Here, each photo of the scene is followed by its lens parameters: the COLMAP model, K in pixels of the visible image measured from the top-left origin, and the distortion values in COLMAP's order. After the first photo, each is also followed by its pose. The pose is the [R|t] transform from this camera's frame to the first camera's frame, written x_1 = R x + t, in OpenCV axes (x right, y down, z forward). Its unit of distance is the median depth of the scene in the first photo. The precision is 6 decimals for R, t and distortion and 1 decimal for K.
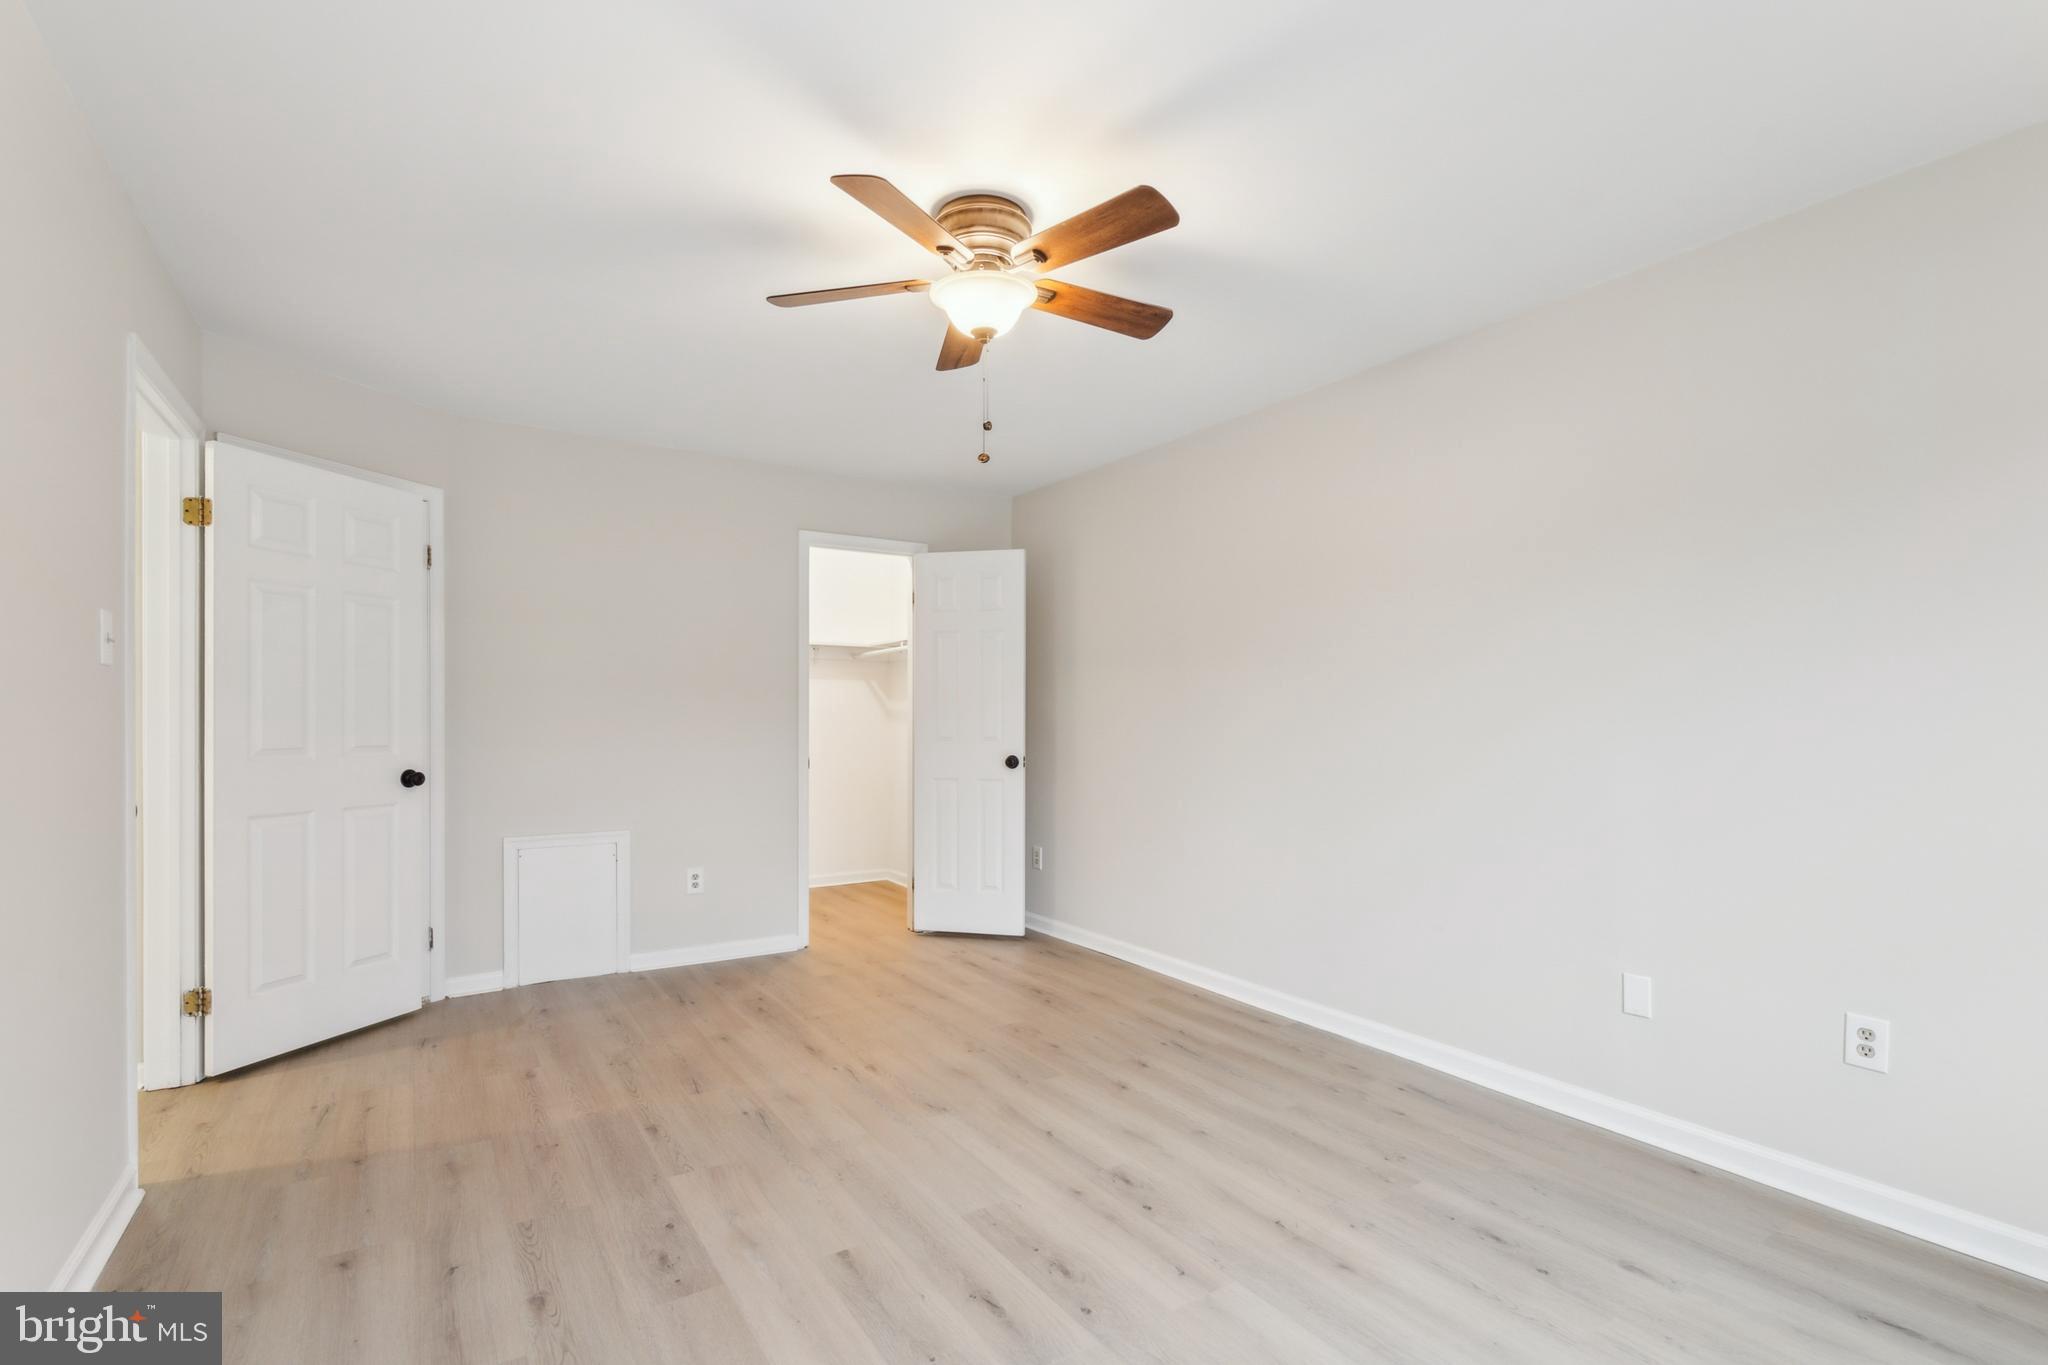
lens RADIAL K [[941.1, 0, 1026.8], [0, 941.1, 702.7], [0, 0, 1]] dist [-0.003287, 0.001155]
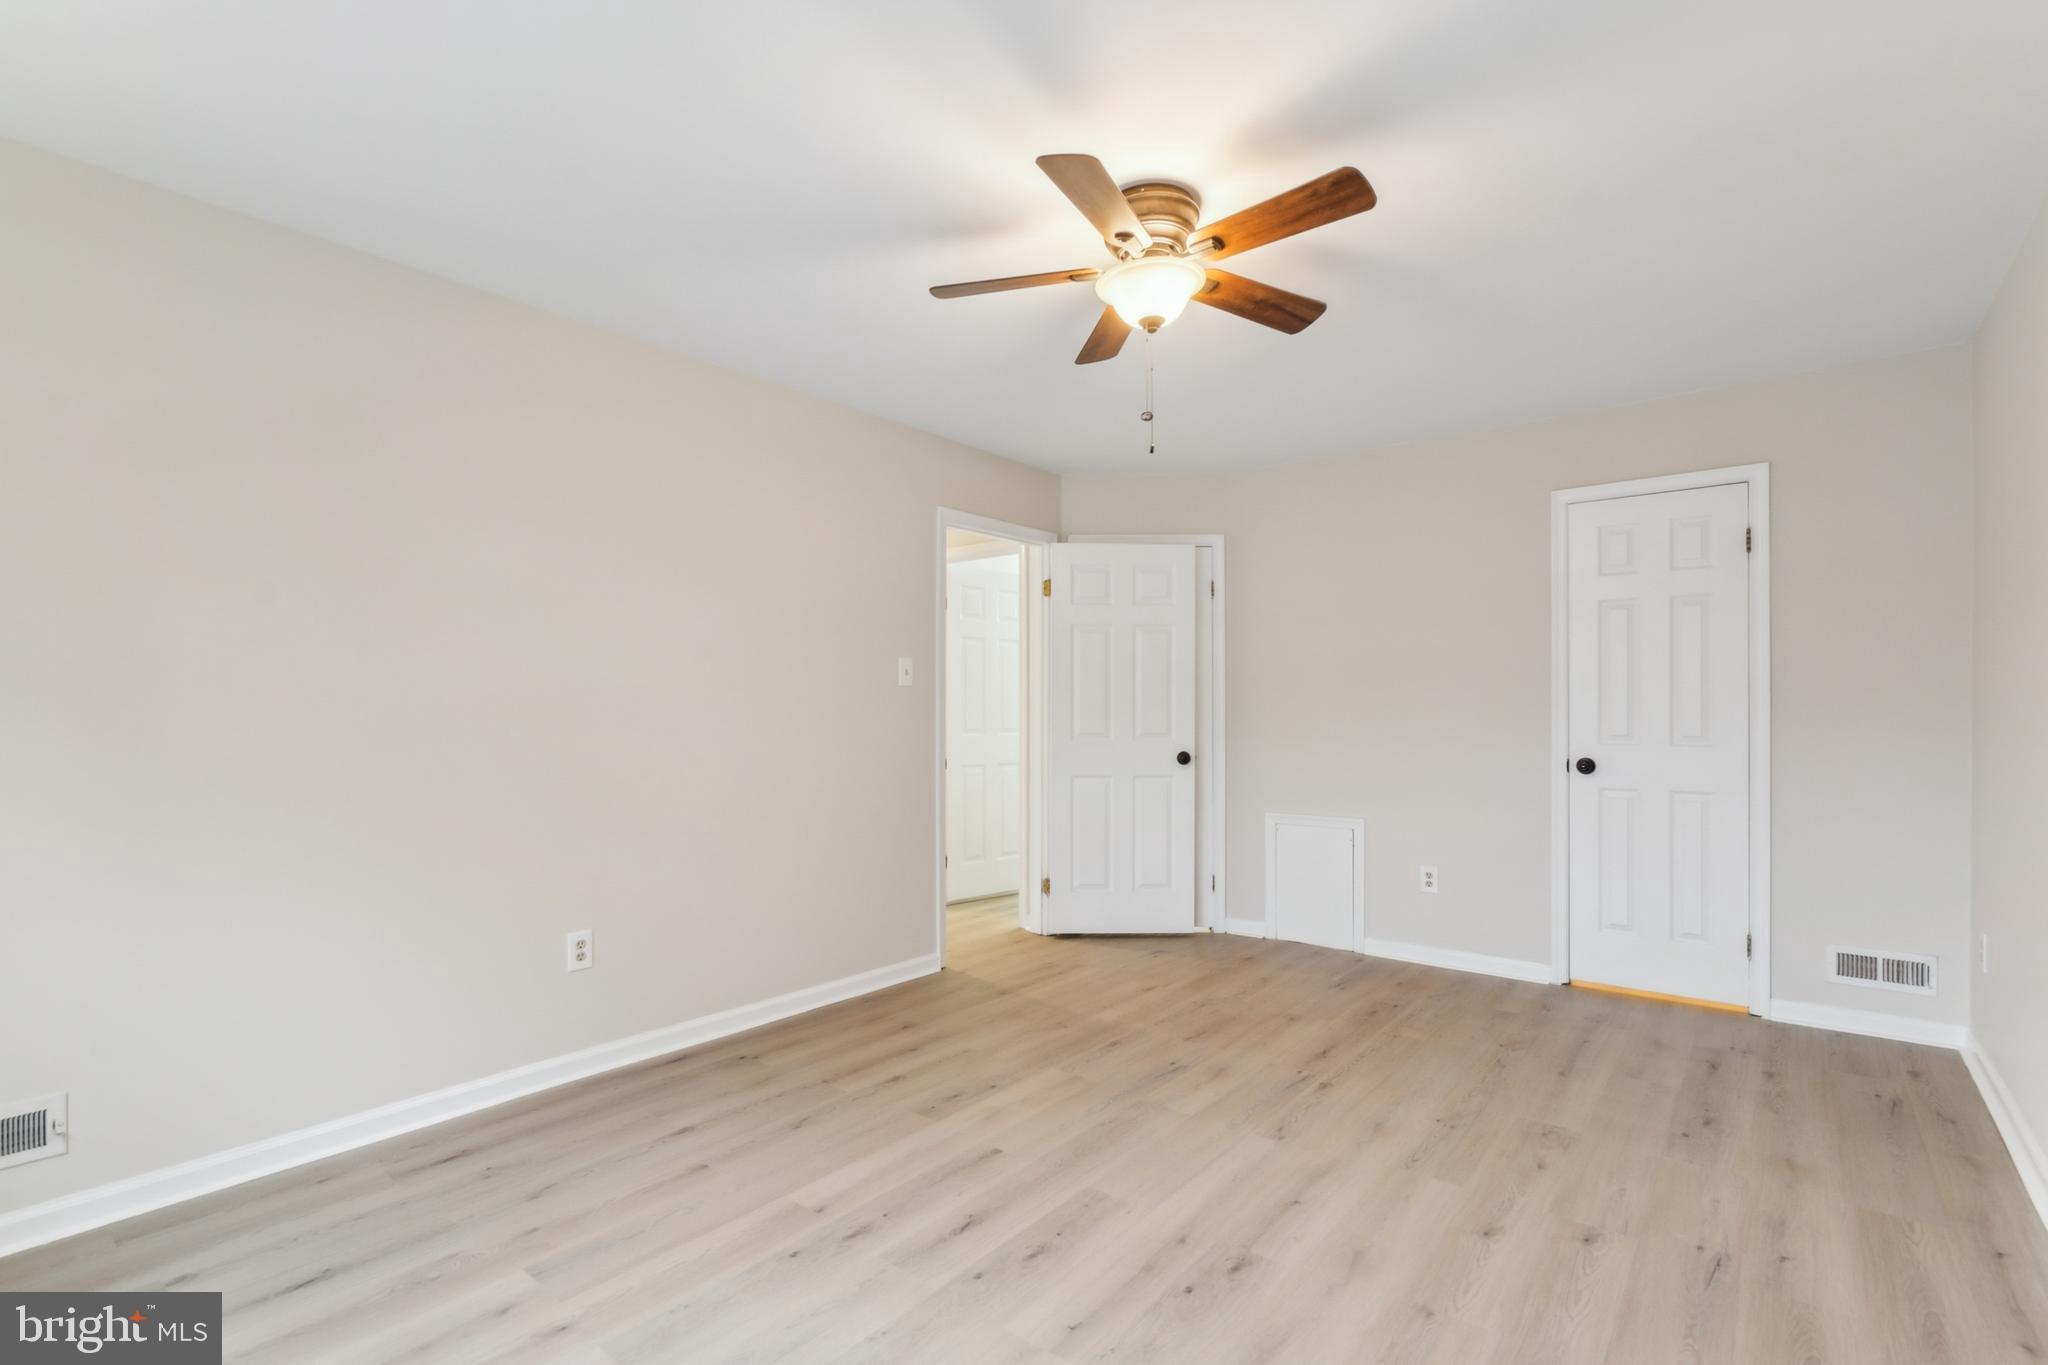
lens RADIAL K [[941.1, 0, 1018.9], [0, 941.1, 692.2], [0, 0, 1]] dist [-0.003287, 0.001155]
pose [[0.304036, -0.022497, -0.952395, 0.717672], [0.017229, 0.999687, -0.018114, 0.008909], [0.952505, -0.010902, 0.304328, 0.479400]]
